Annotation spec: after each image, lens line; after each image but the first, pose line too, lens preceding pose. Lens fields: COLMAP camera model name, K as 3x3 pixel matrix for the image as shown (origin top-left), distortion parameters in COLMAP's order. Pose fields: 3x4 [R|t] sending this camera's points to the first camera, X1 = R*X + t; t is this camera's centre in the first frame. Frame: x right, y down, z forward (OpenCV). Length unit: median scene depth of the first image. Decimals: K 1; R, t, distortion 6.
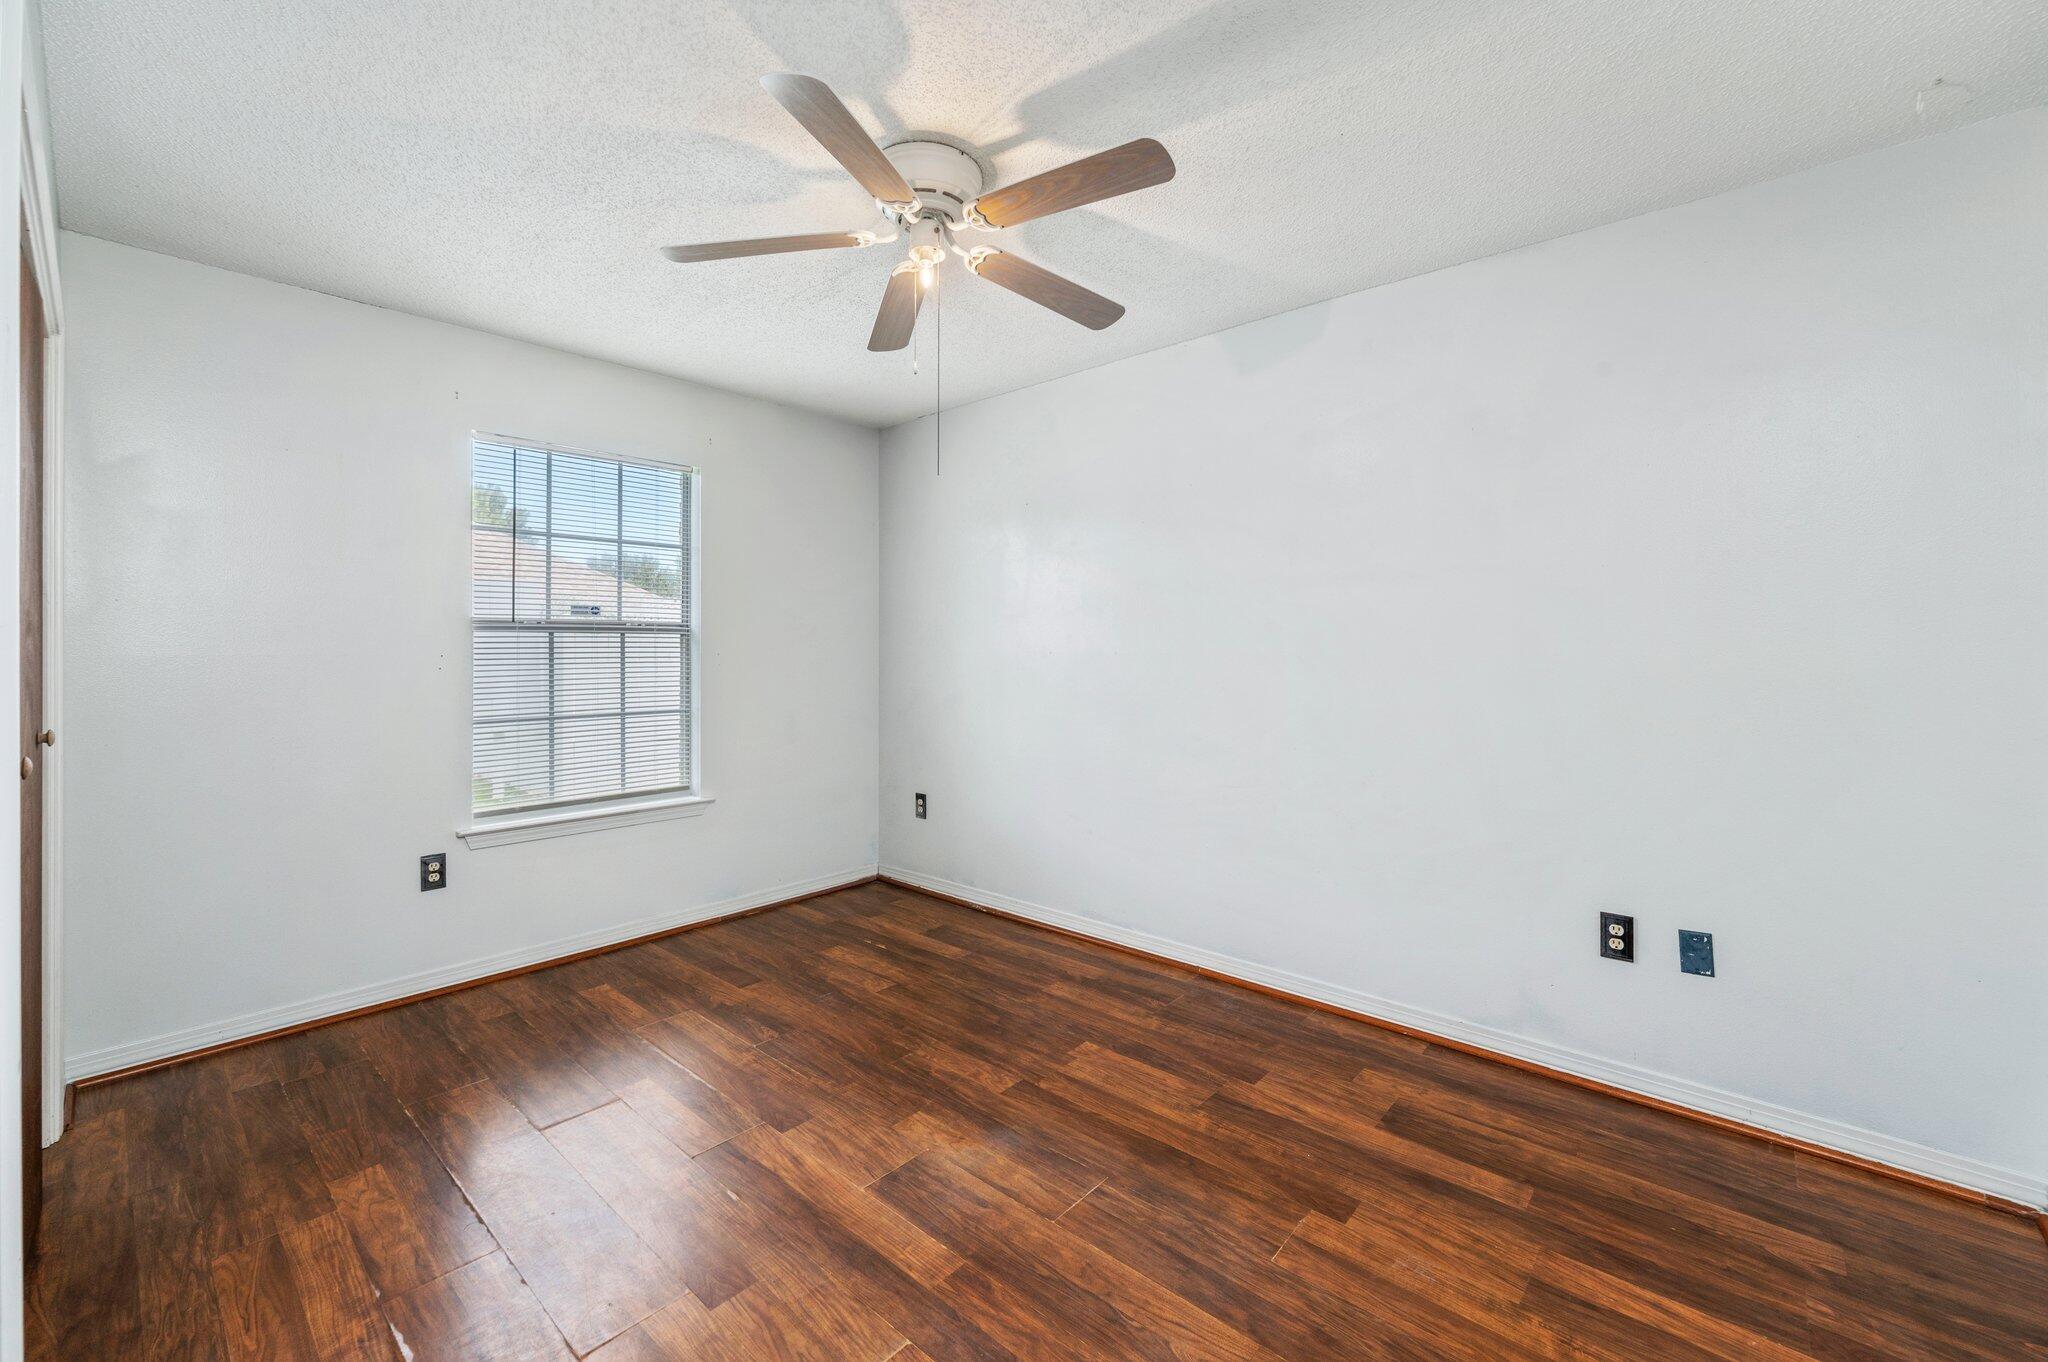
lens RADIAL K [[832.2, 0, 1028.3], [0, 832.2, 668.7], [0, 0, 1]] dist [-0.005334, 0.000576]
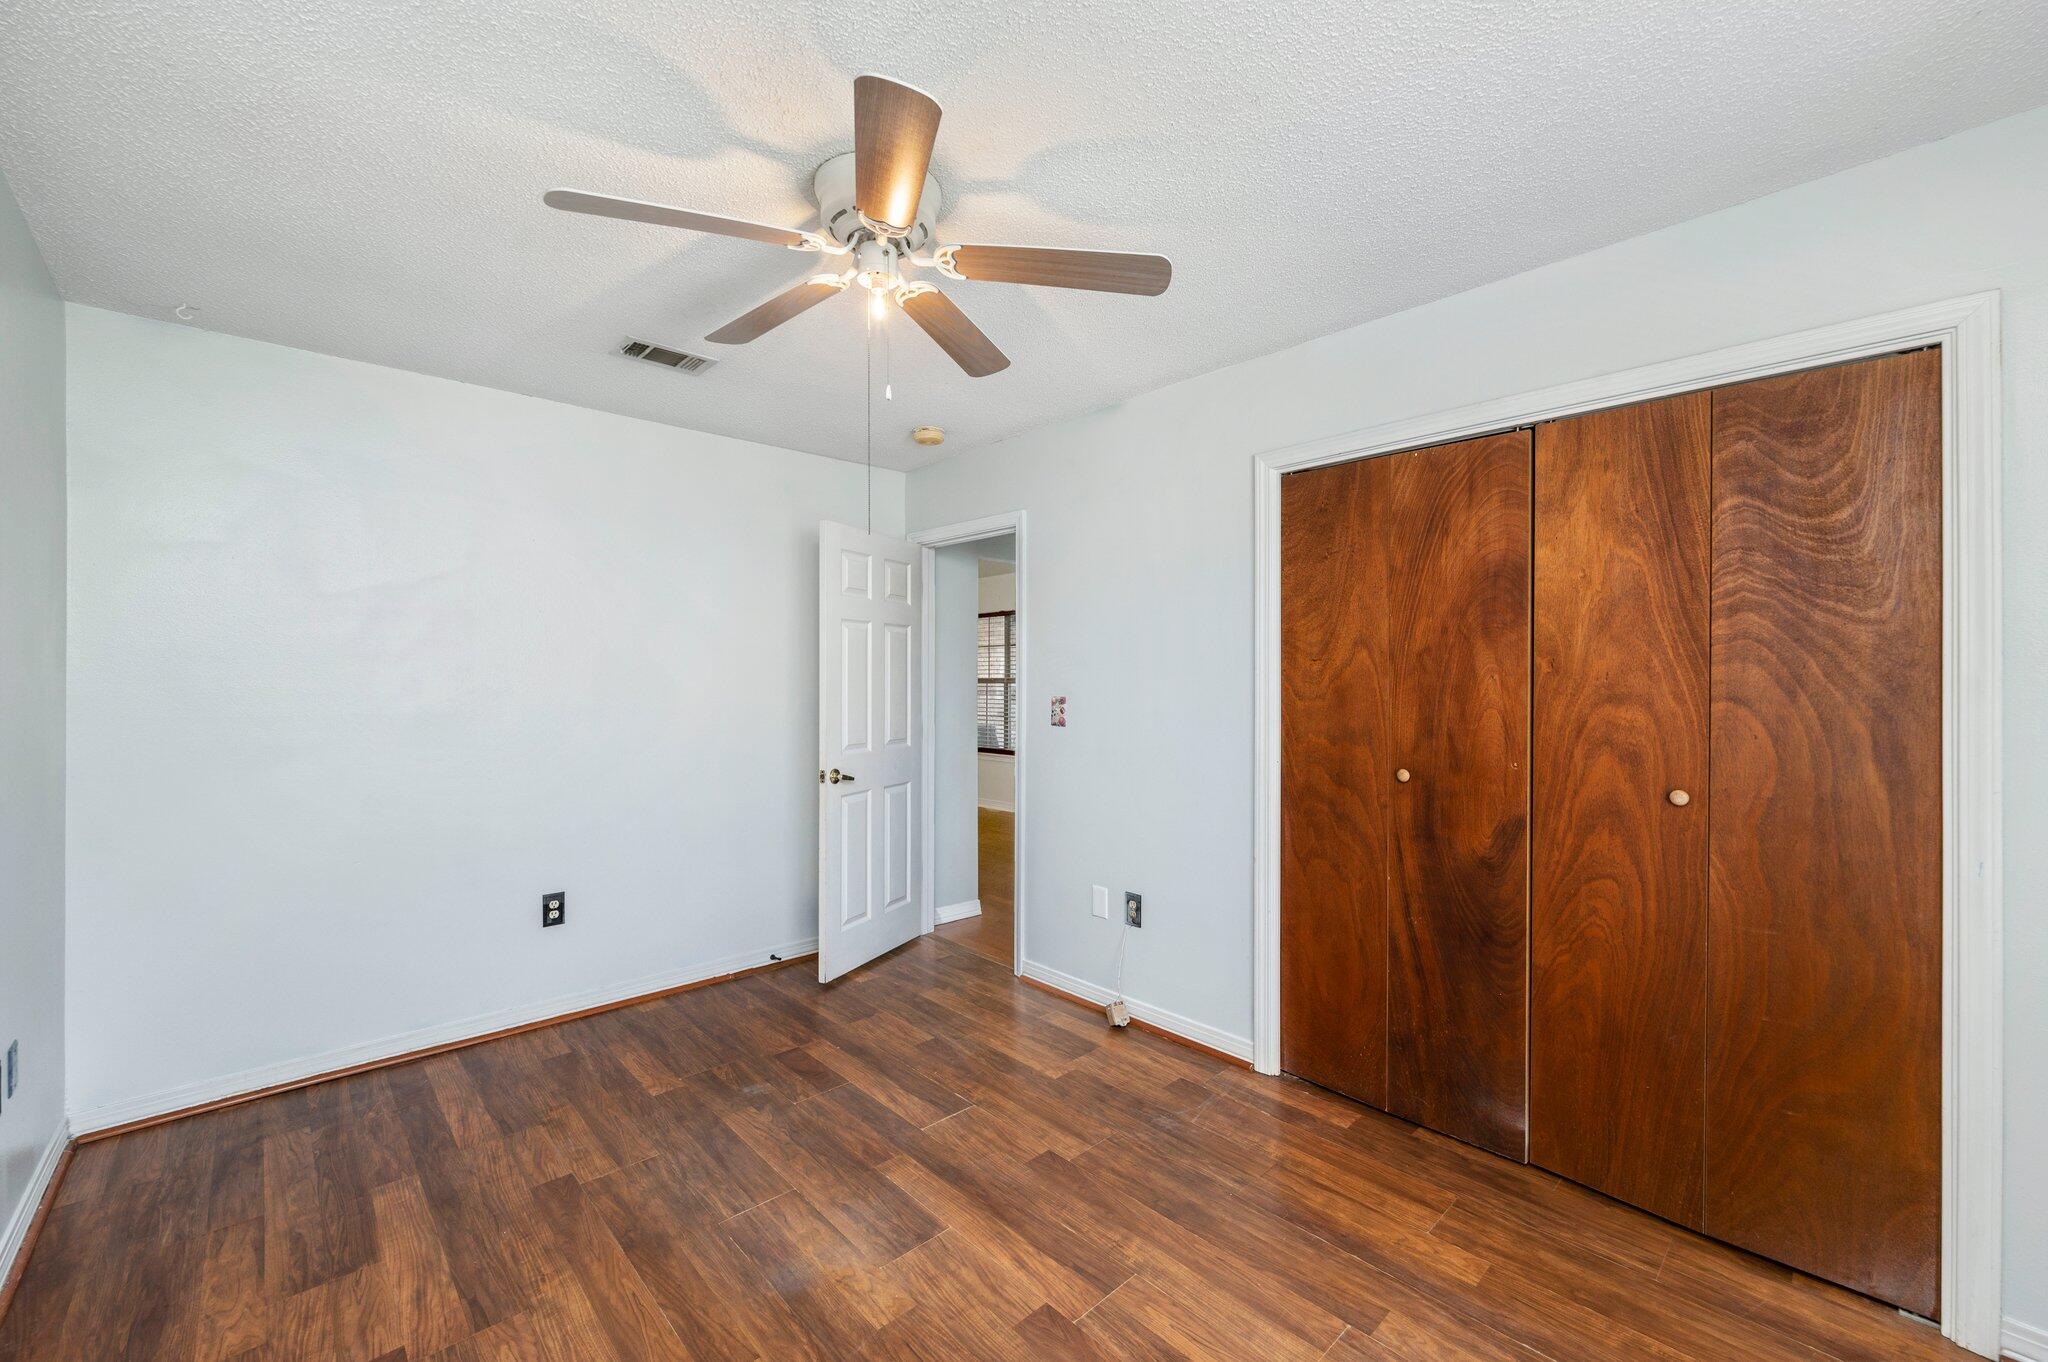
lens RADIAL K [[832.2, 0, 1028.9], [0, 832.2, 674.5], [0, 0, 1]] dist [-0.005334, 0.000576]
pose [[-0.995413, 0.004063, 0.095588, -0.405060], [0.005589, 0.999861, 0.015702, -0.094621], [-0.095511, 0.016164, -0.995297, 2.042444]]
